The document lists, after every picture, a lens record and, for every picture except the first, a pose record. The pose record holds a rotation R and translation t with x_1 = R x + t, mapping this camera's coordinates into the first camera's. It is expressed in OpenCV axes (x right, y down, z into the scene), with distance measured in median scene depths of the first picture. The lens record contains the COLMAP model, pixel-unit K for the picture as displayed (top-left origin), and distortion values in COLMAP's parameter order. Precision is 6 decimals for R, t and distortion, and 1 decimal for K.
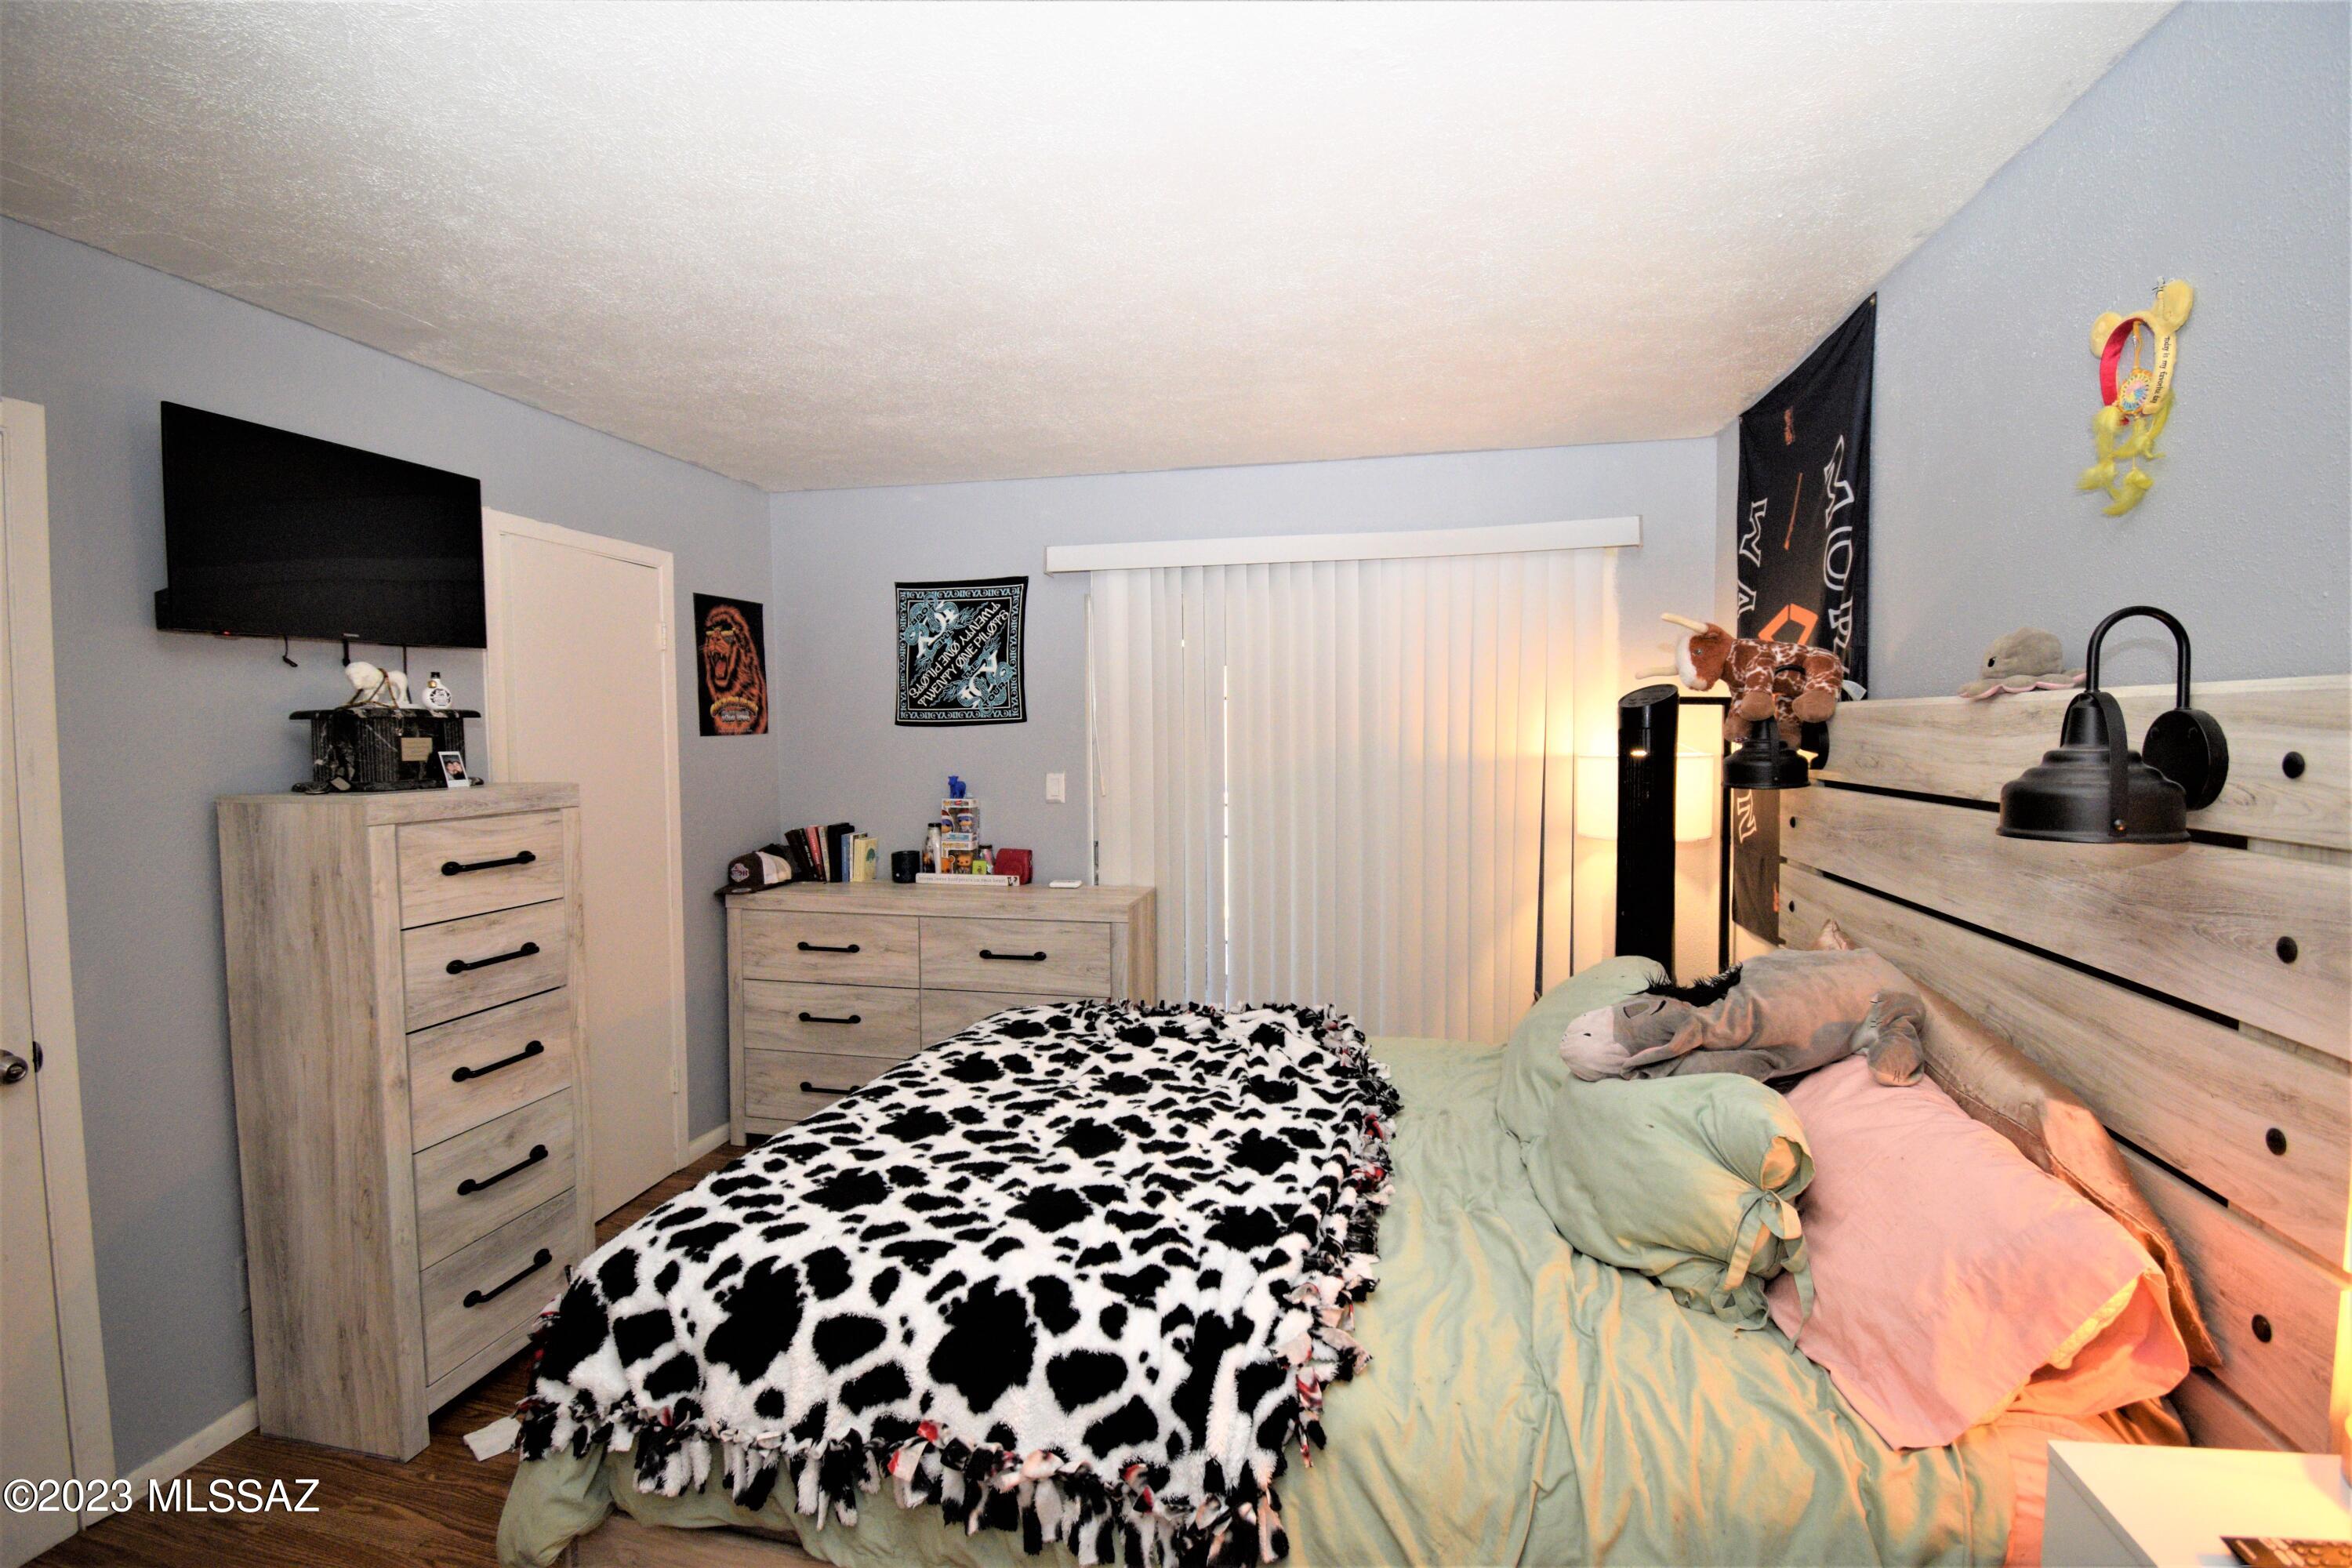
lens RADIAL K [[1052.6, 0, 1191.6], [0, 1052.6, 788.0], [0, 0, 1]] dist [0.001889, -0.003139]
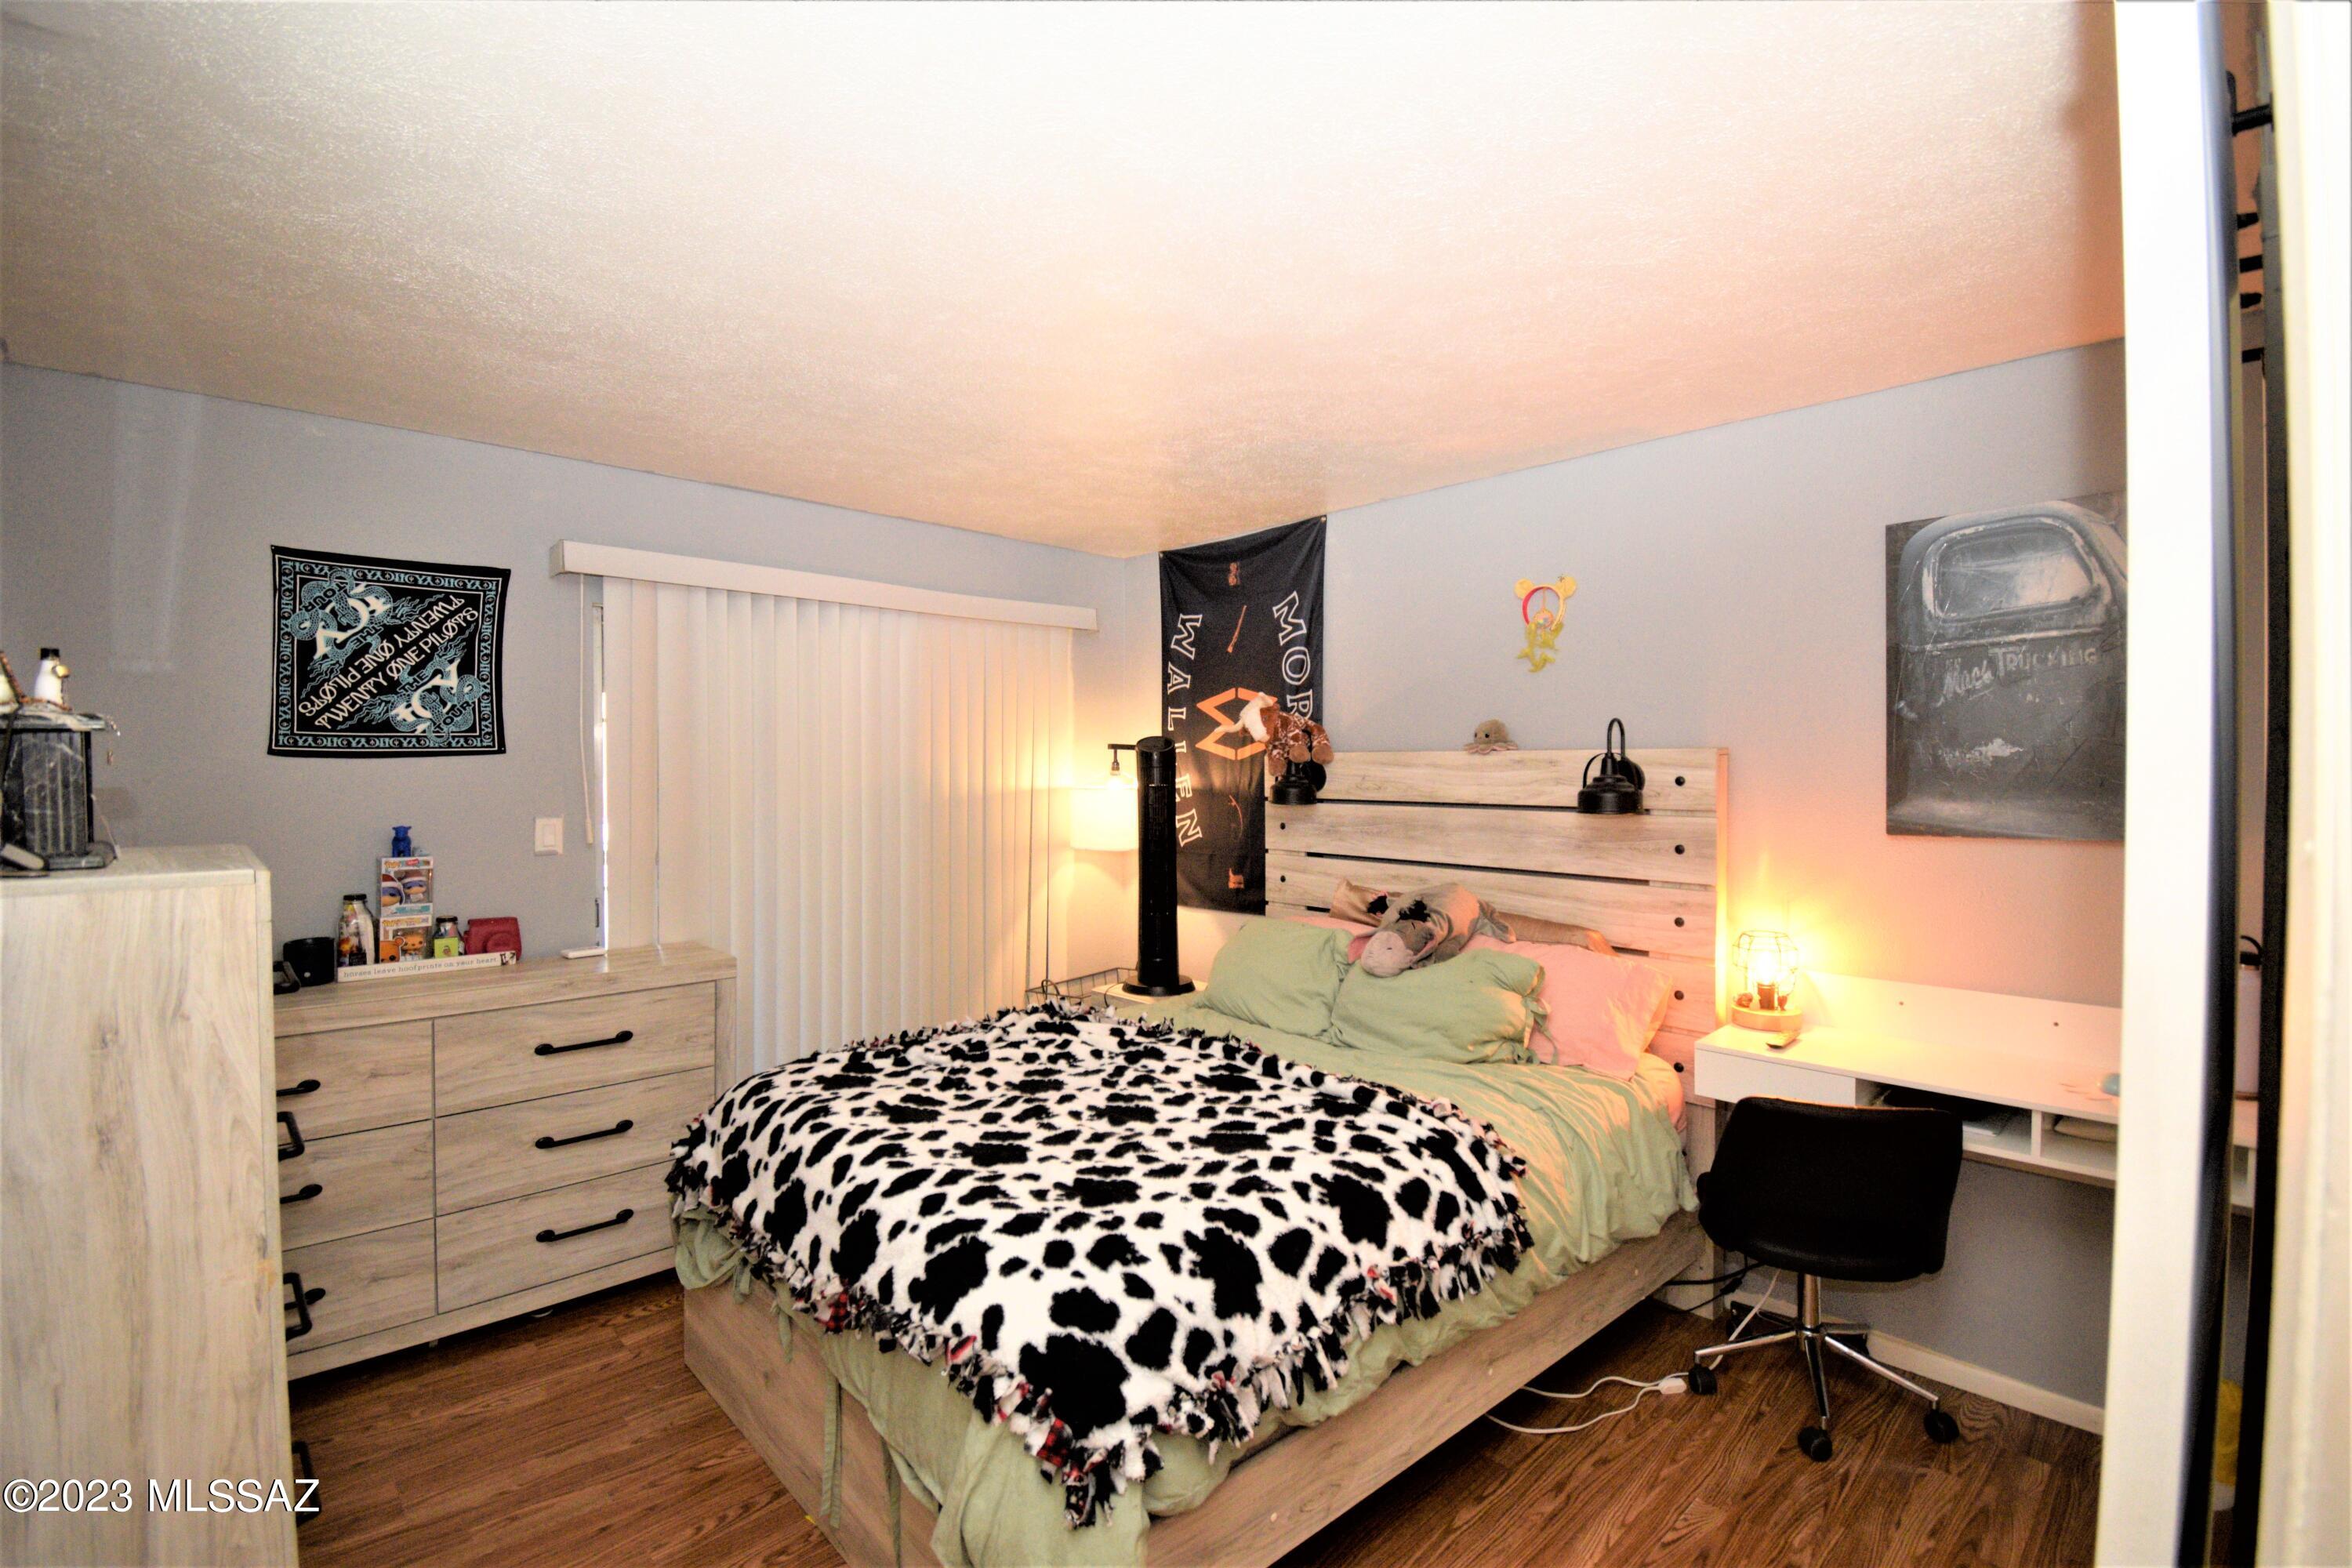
lens RADIAL K [[1052.6, 0, 1196.6], [0, 1052.6, 785.0], [0, 0, 1]] dist [0.001889, -0.003139]
pose [[0.555782, -0.005658, 0.831309, -0.861978], [0.041753, 0.998905, -0.021116, -0.002522], [-0.830279, 0.046445, 0.555409, 0.228362]]
